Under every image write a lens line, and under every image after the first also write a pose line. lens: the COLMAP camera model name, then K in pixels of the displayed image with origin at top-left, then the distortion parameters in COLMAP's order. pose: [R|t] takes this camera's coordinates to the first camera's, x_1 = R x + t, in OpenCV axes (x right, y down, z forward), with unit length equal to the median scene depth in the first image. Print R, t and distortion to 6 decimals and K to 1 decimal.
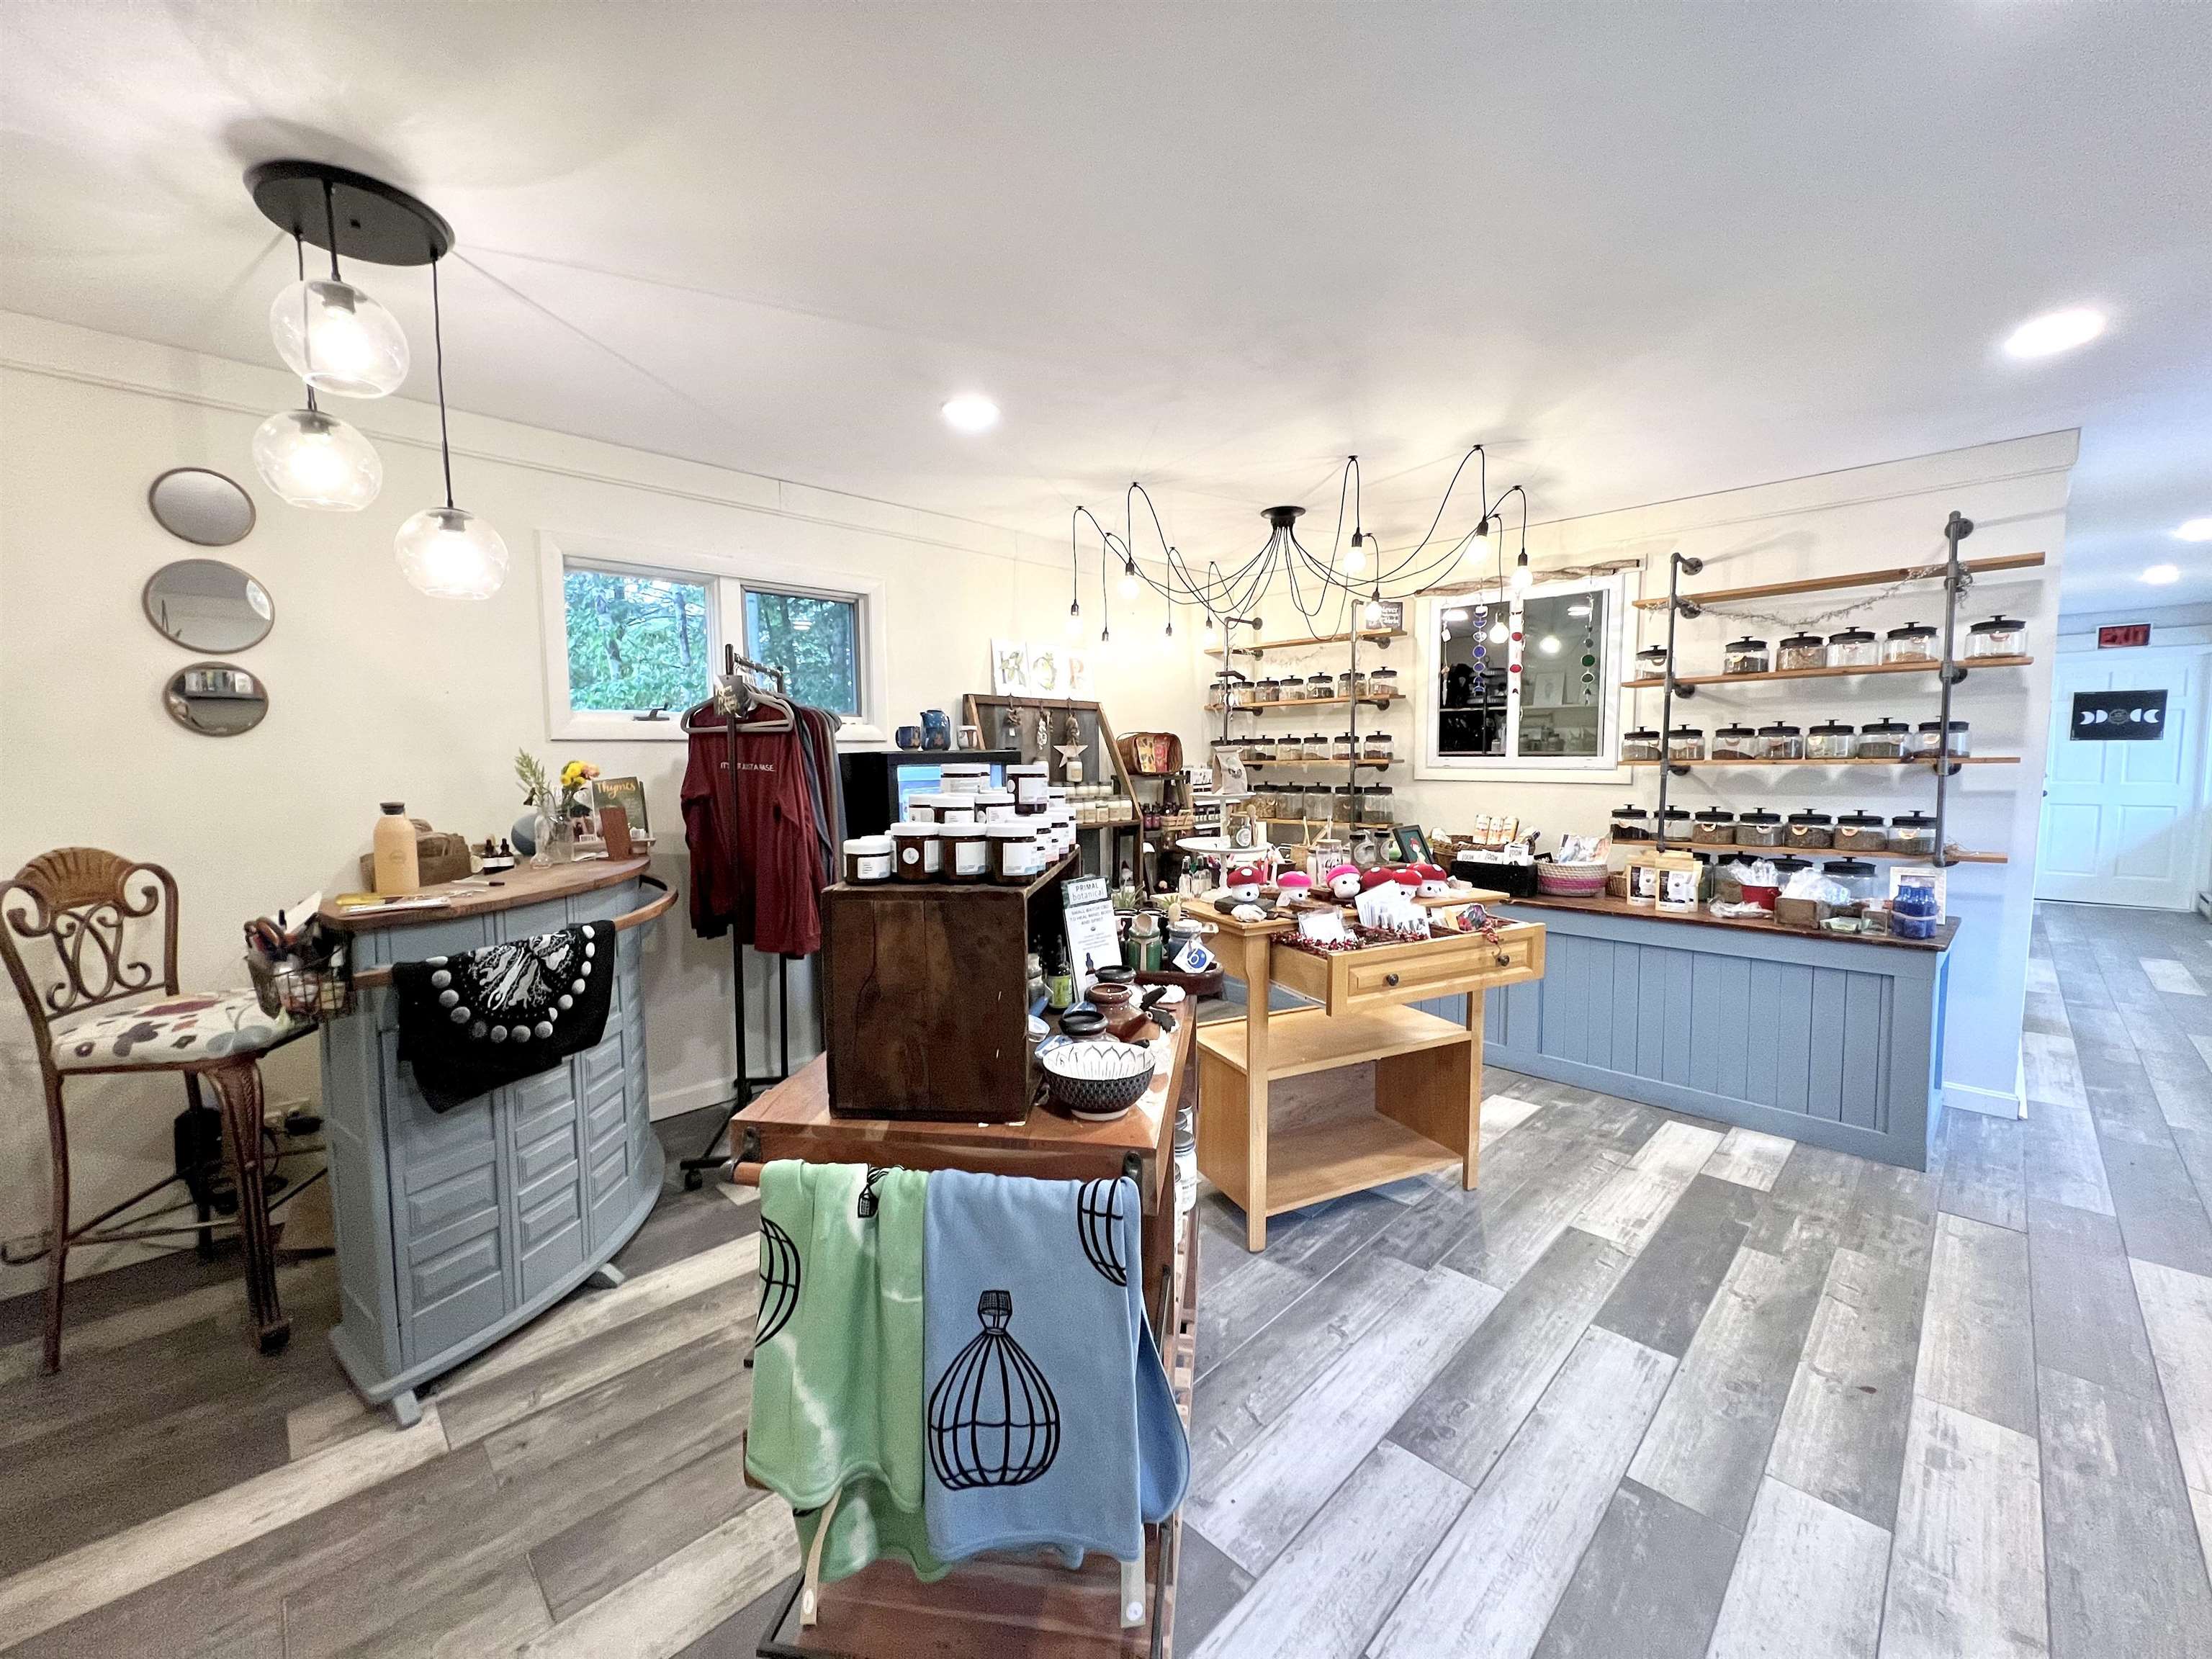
lens RADIAL K [[885.1, 0, 1100.9], [0, 885.1, 823.1], [0, 0, 1]] dist [0.000060, 0.000167]
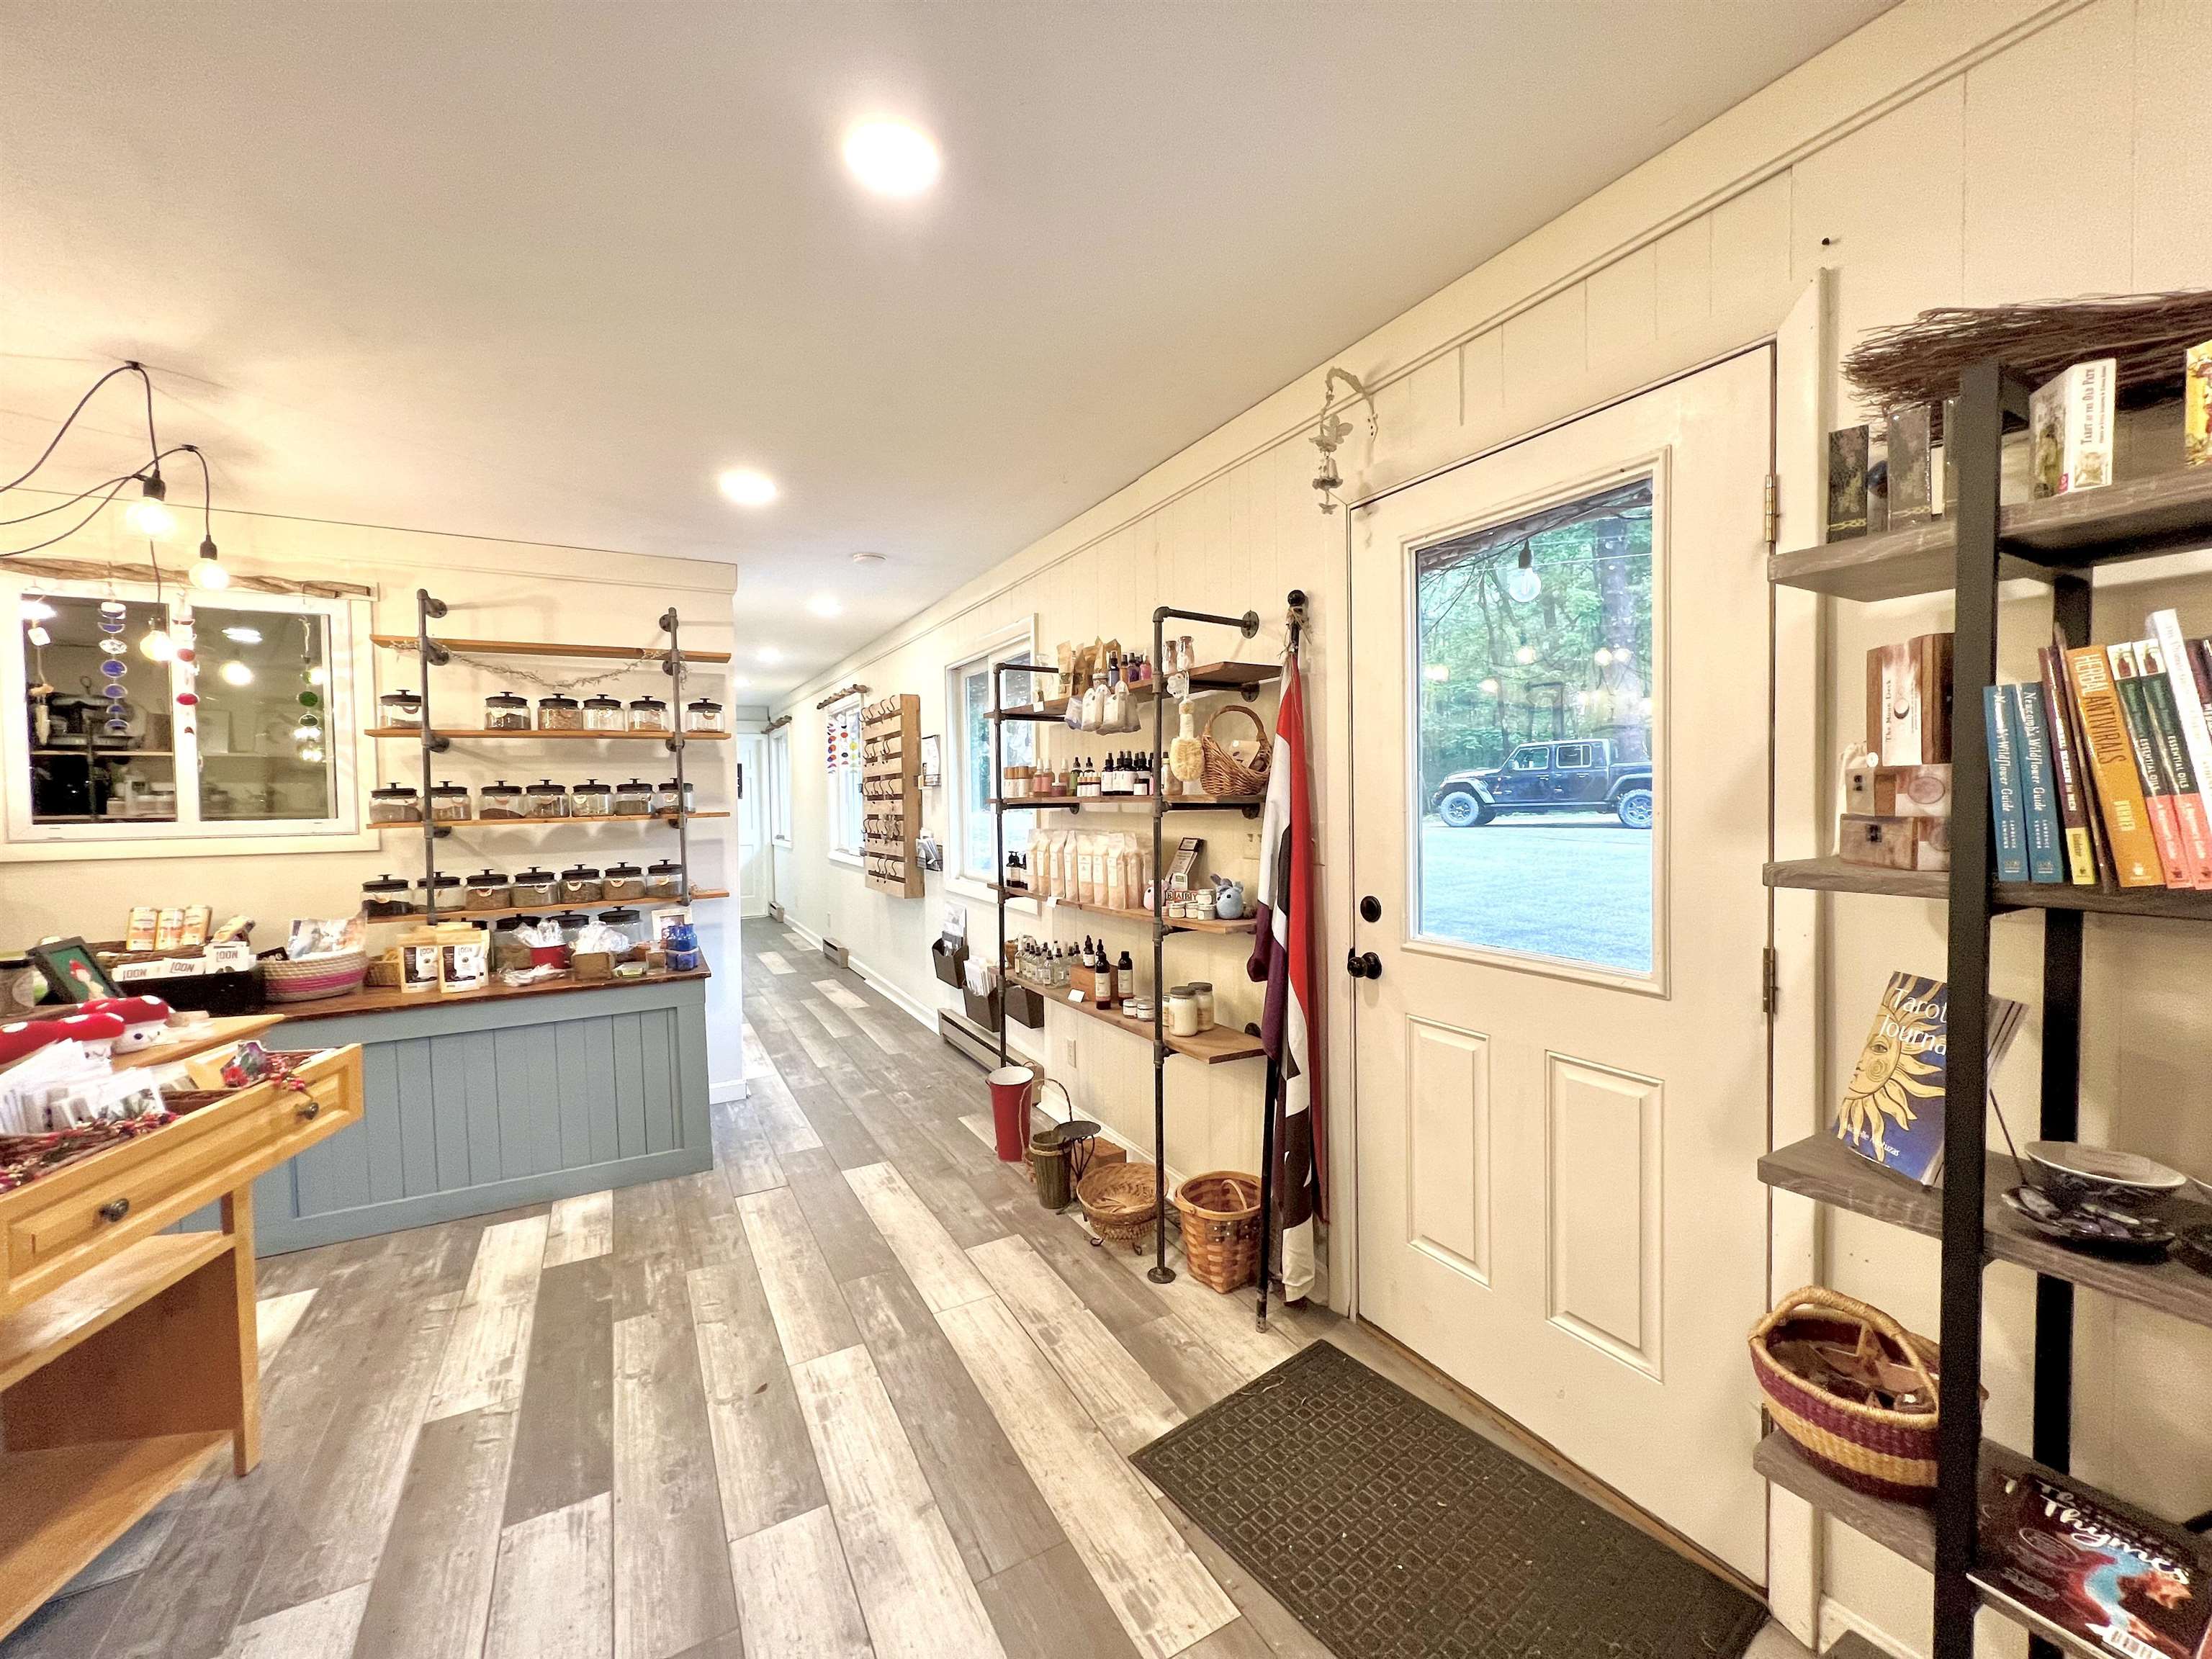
lens RADIAL K [[885.1, 0, 1100.9], [0, 885.1, 823.1], [0, 0, 1]] dist [0.000060, 0.000167]
pose [[0.272193, -0.026752, 0.961871, -0.031920], [0.090396, 0.995904, 0.002118, -0.012845], [-0.957987, 0.086372, 0.273497, 0.142786]]
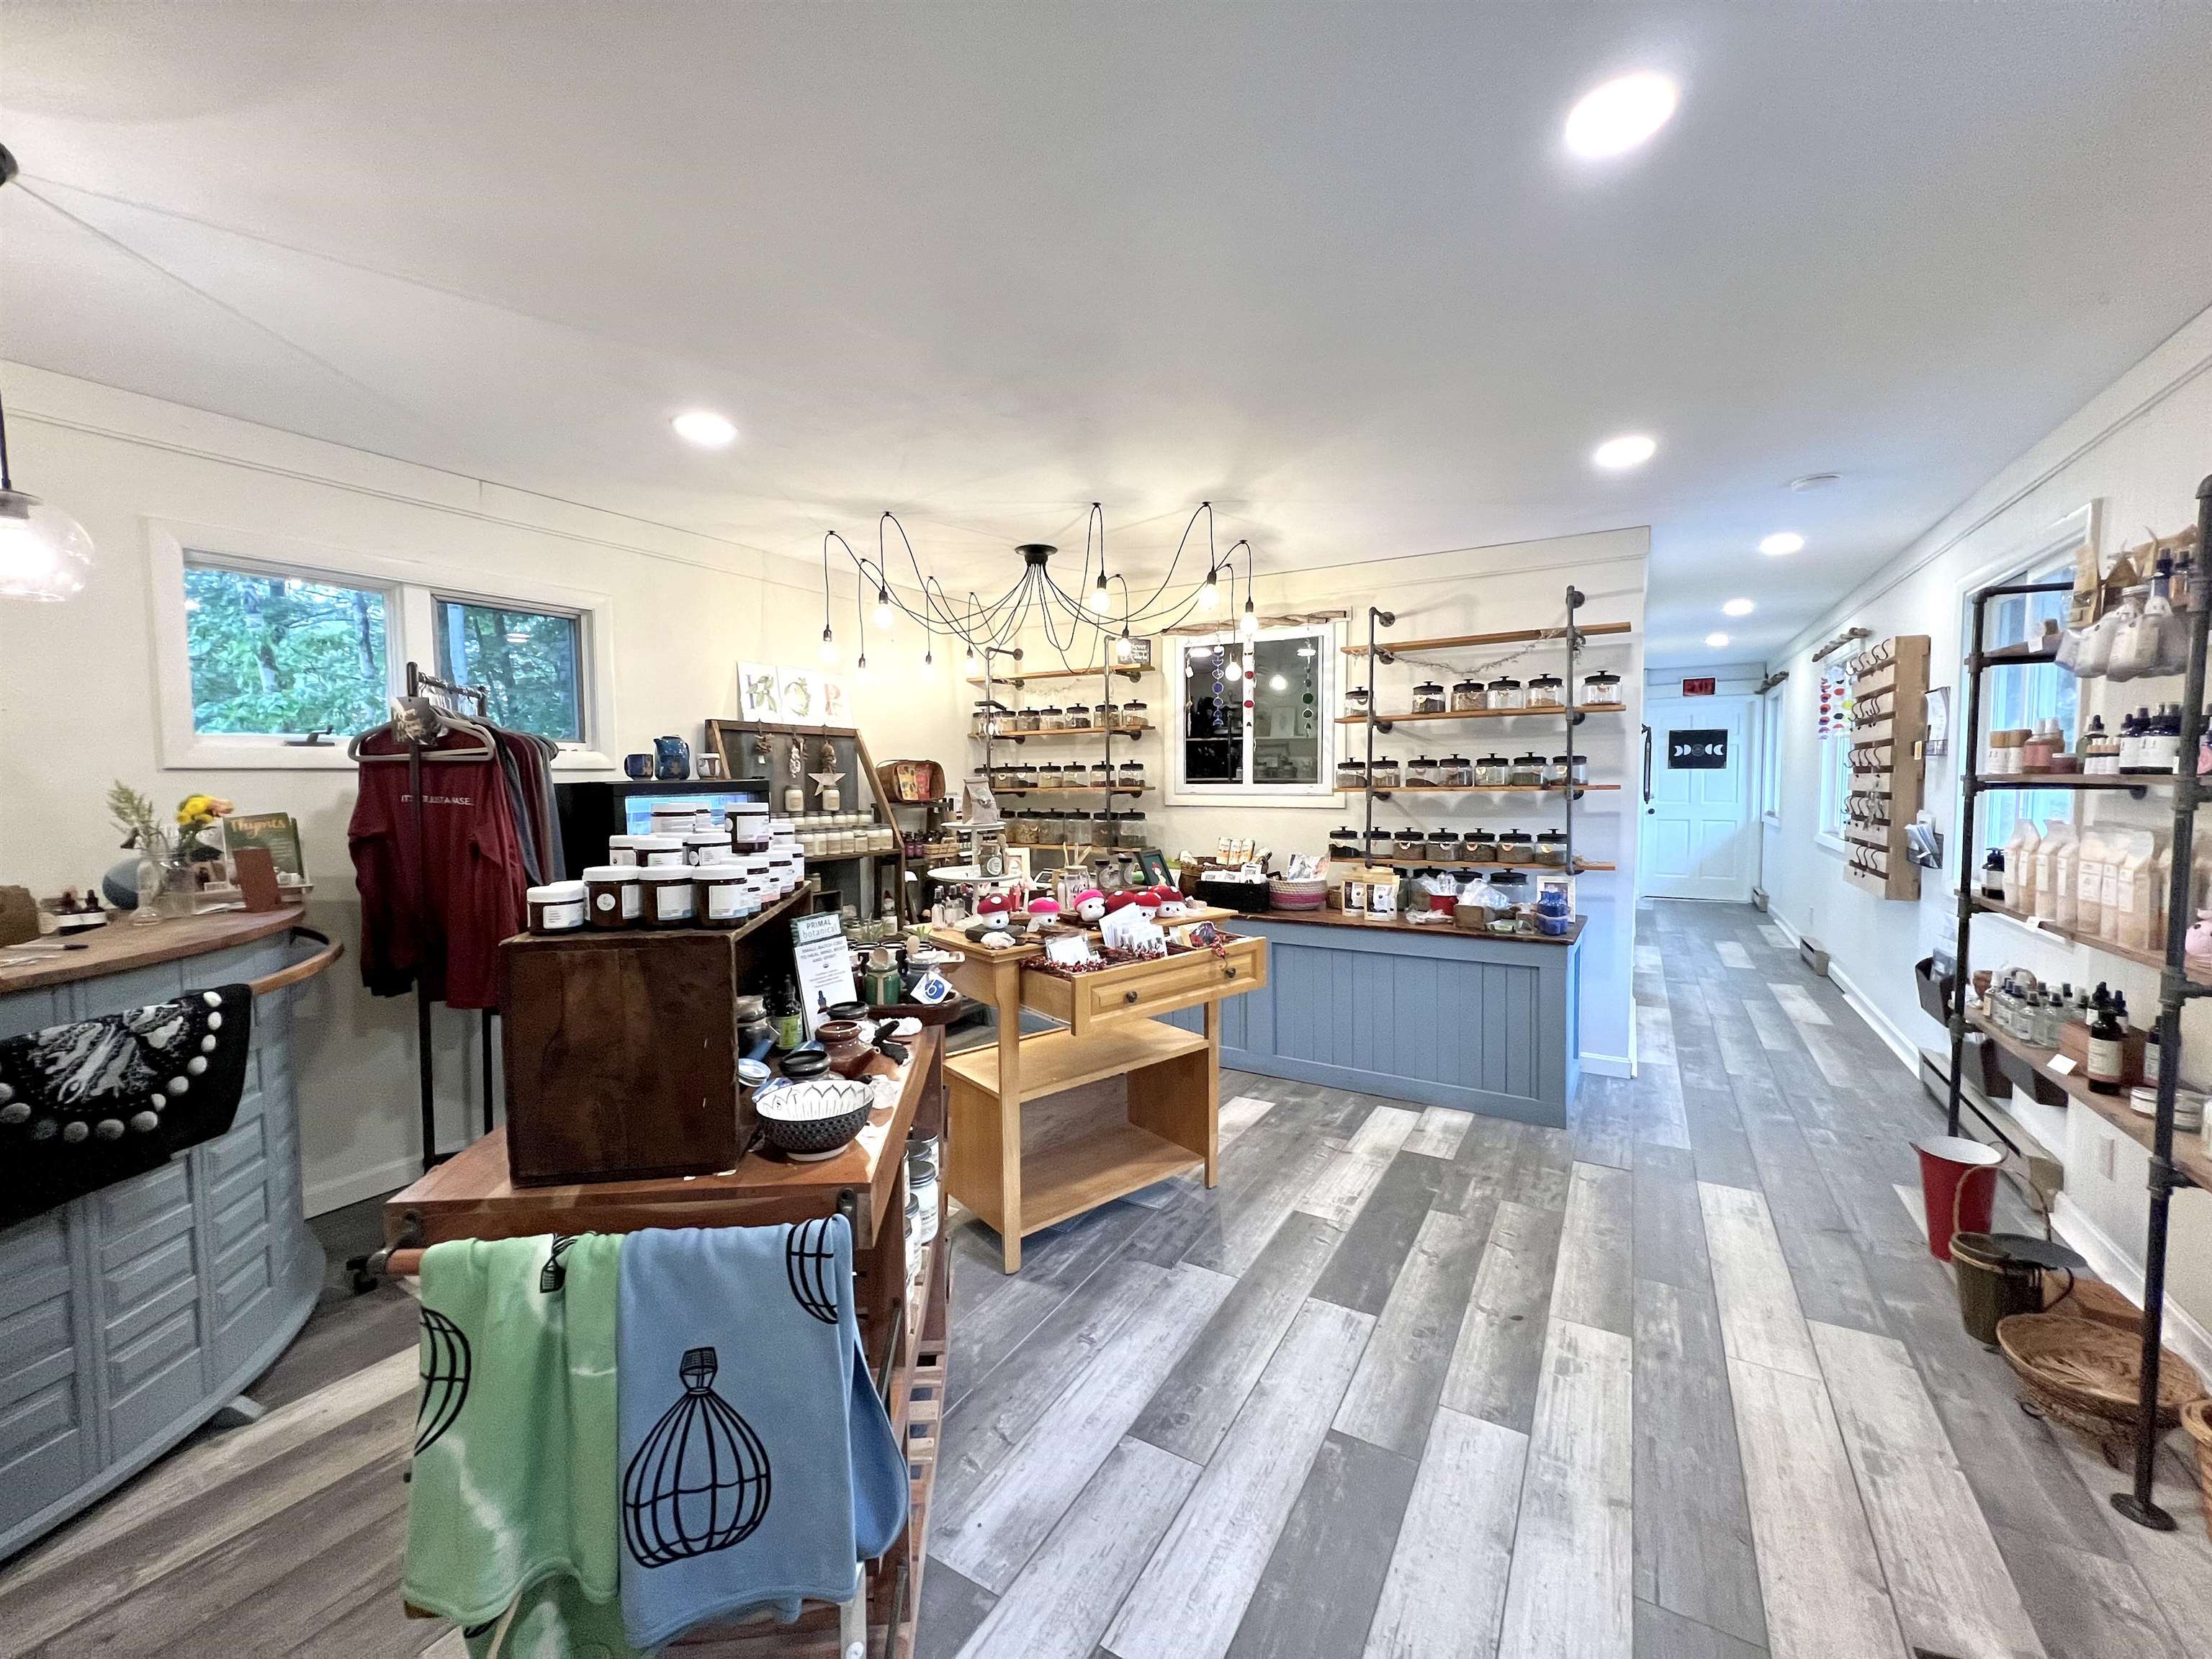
lens RADIAL K [[885.1, 0, 1100.9], [0, 885.1, 823.1], [0, 0, 1]] dist [0.000060, 0.000167]
pose [[0.968721, -0.013350, 0.247792, 0.022571], [0.020068, 0.999496, -0.024609, -0.004754], [-0.247338, 0.028812, 0.968501, -0.020015]]
